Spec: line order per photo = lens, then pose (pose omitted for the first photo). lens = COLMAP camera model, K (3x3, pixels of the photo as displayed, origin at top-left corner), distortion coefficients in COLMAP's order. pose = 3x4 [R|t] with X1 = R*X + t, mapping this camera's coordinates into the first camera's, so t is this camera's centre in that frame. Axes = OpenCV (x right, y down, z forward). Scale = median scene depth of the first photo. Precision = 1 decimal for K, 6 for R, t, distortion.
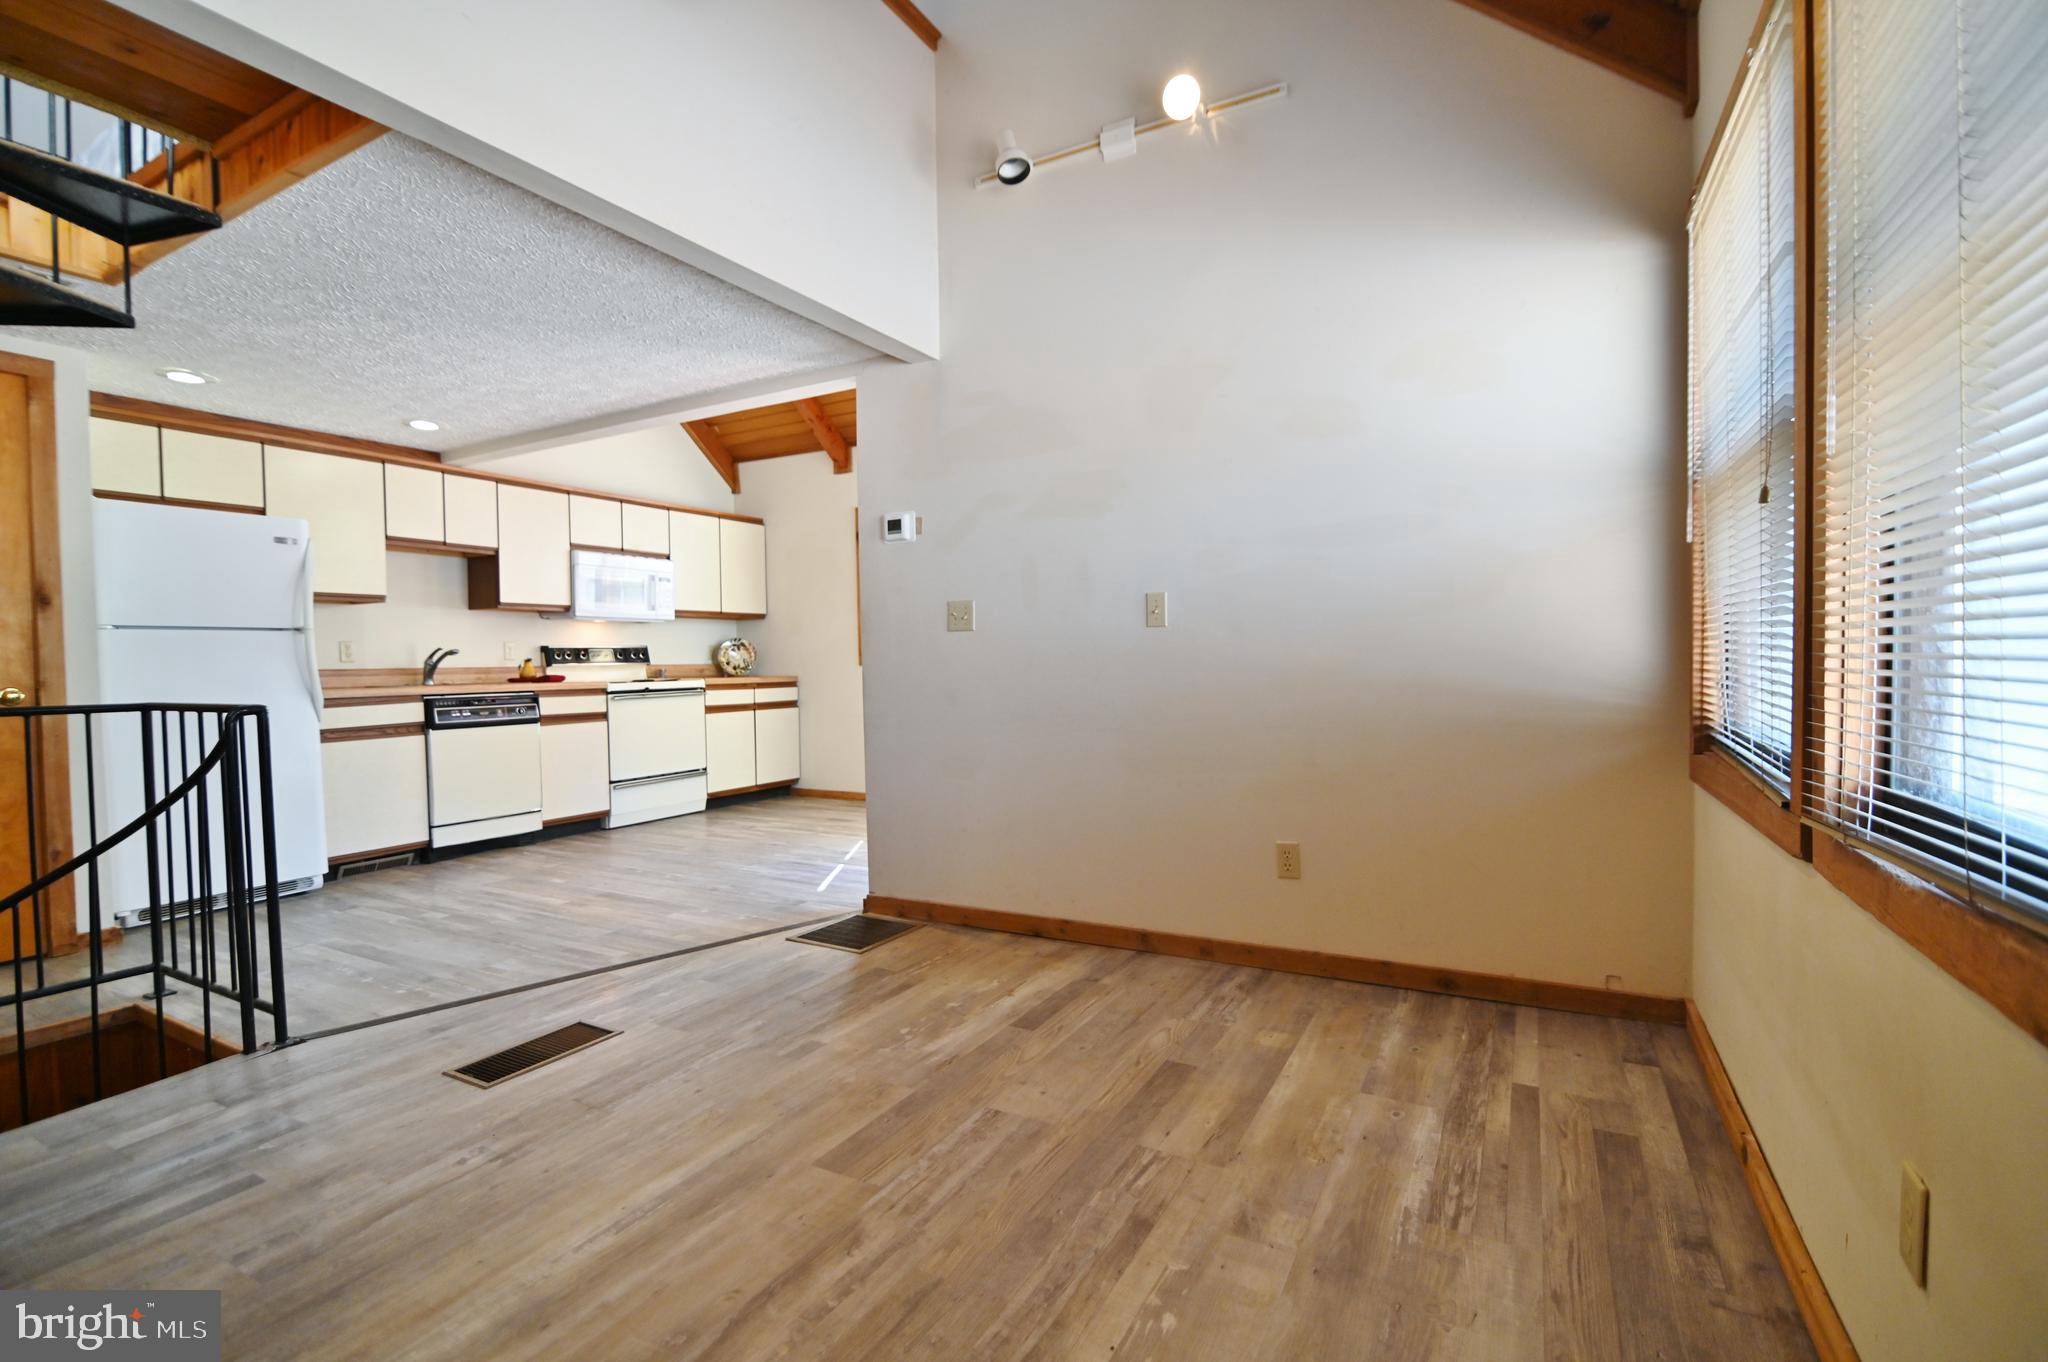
lens RADIAL K [[929.3, 0, 1022.2], [0, 929.3, 691.3], [0, 0, 1]] dist [-0.023615, 0.002640]
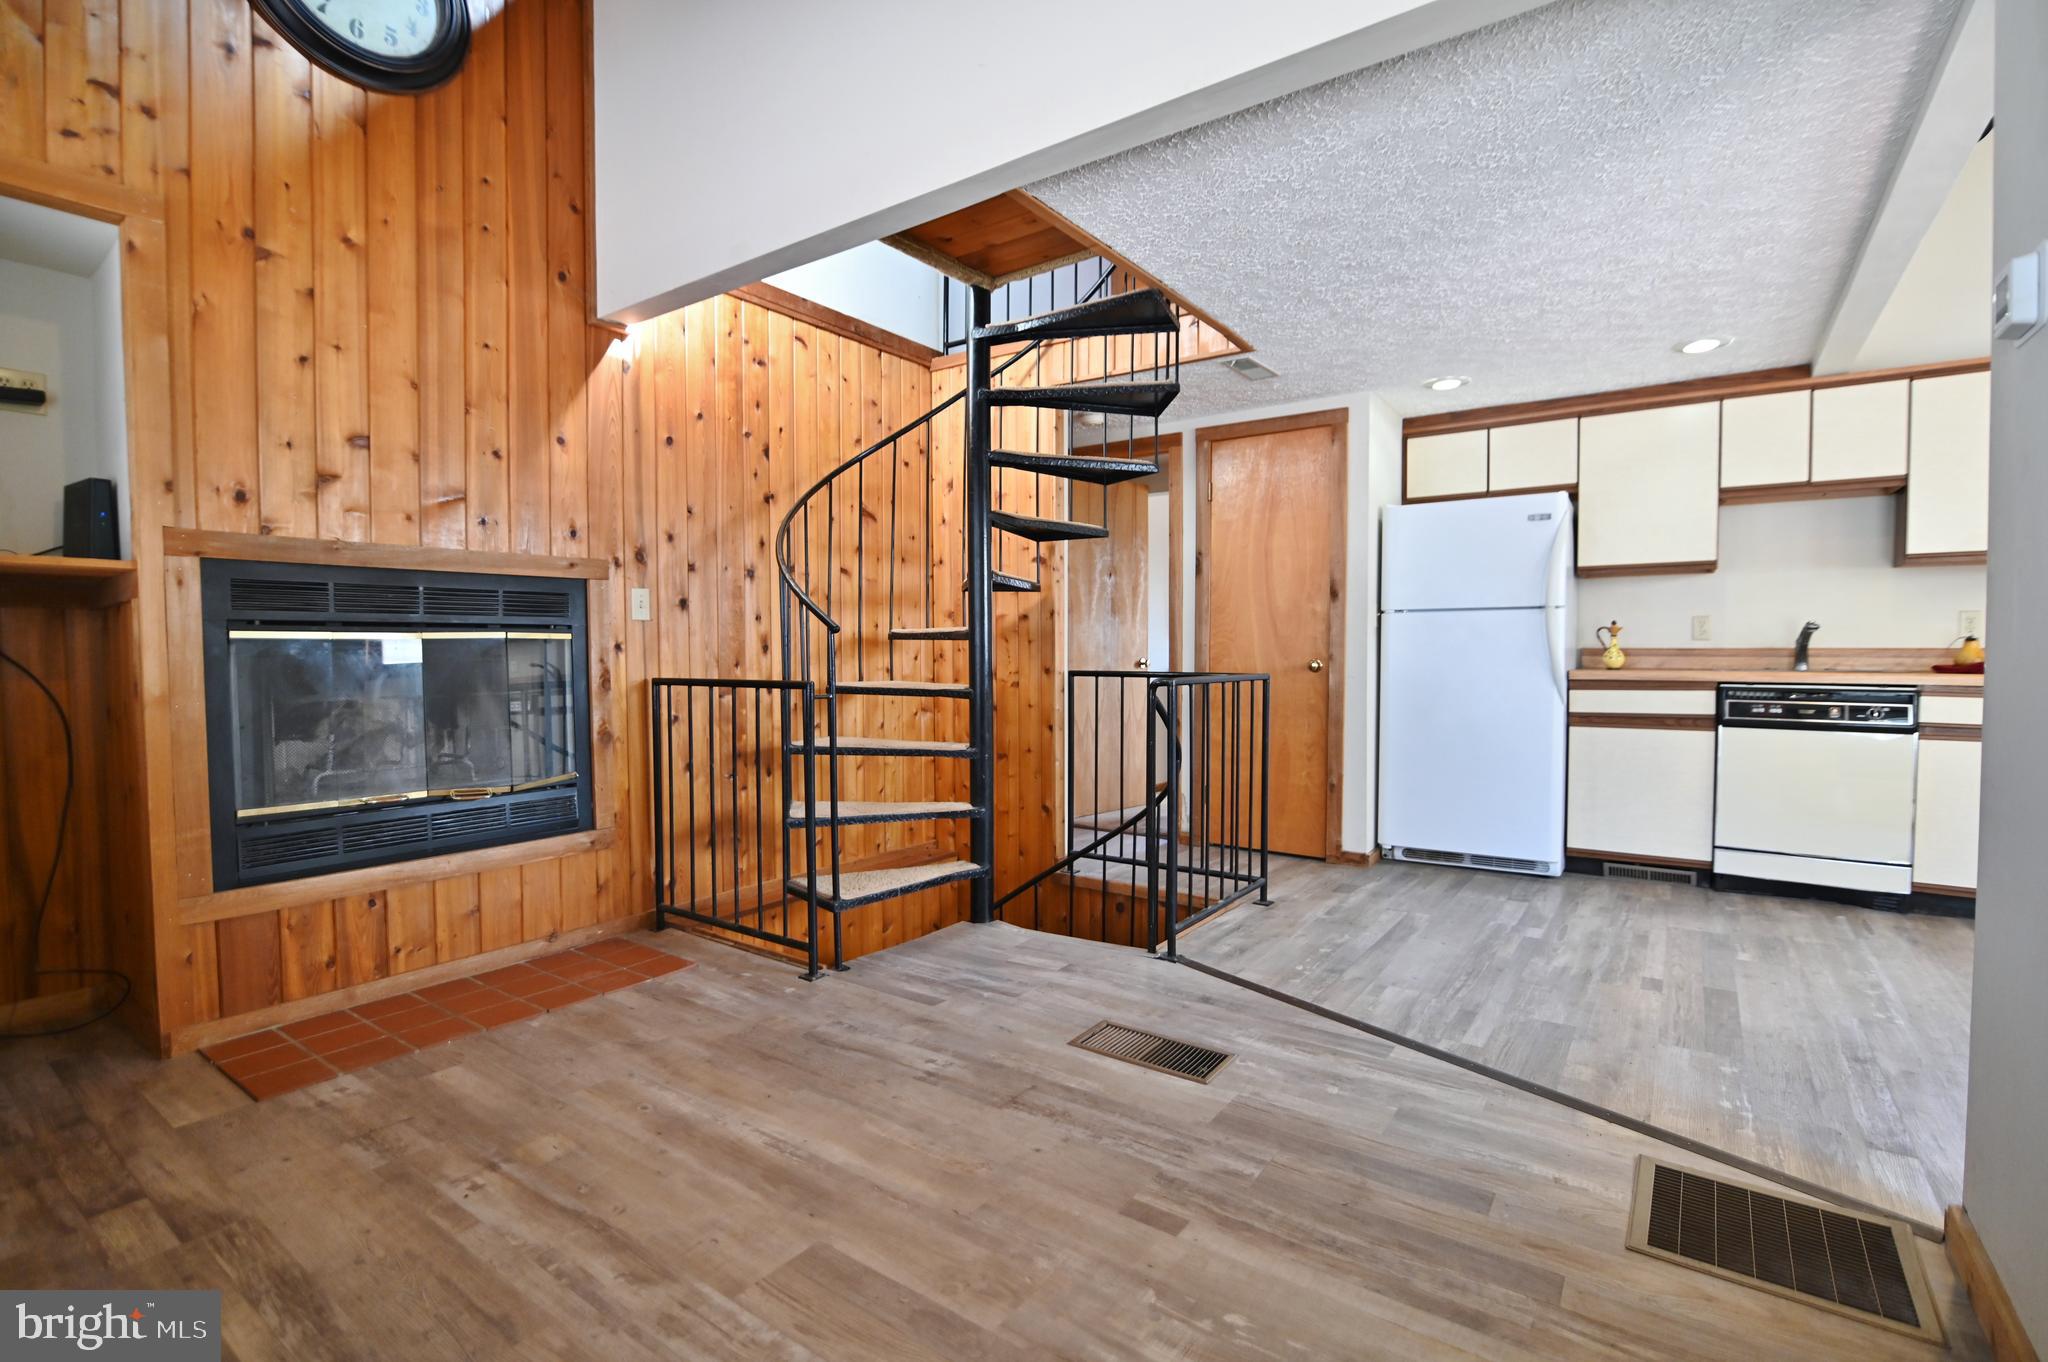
lens RADIAL K [[929.3, 0, 1027.5], [0, 929.3, 689.6], [0, 0, 1]] dist [-0.023615, 0.002640]
pose [[-0.121670, 0.058003, -0.990874, 0.249757], [-0.028237, 0.997685, 0.061869, -0.024927], [0.992169, 0.035507, -0.119750, 0.564236]]
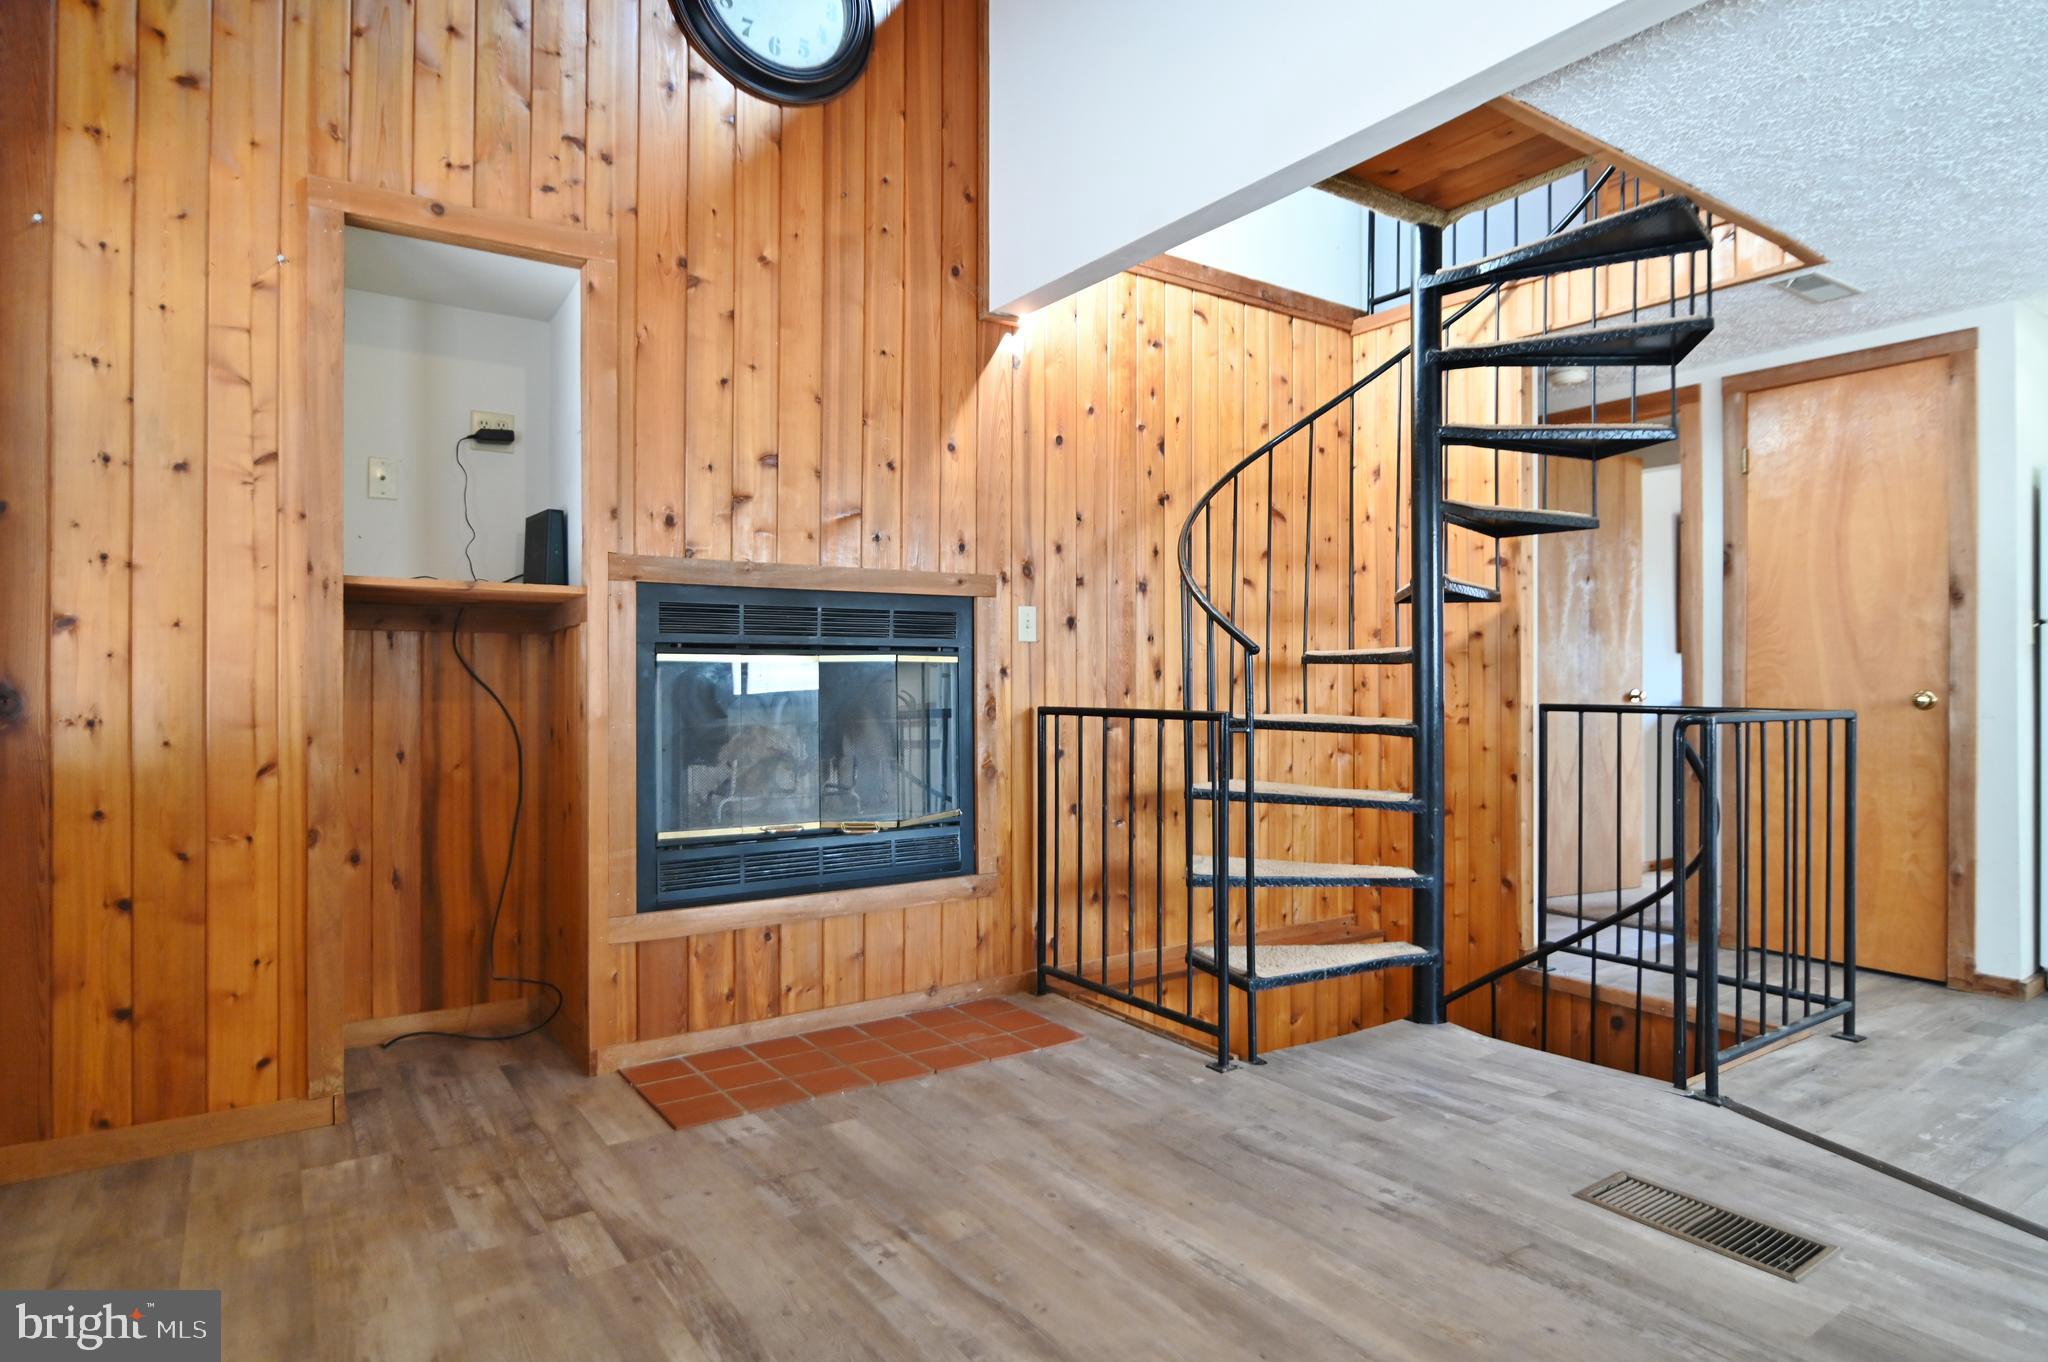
lens RADIAL K [[1123.8, 0, 1030.9], [0, 1123.8, 680.2], [0, 0, 1]] dist [-0.010544, -0.000617]
pose [[-0.452670, 0.014683, -0.891557, 0.267275], [-0.022587, 0.999355, 0.027926, -0.020453], [0.891392, 0.032779, -0.452047, 0.530497]]
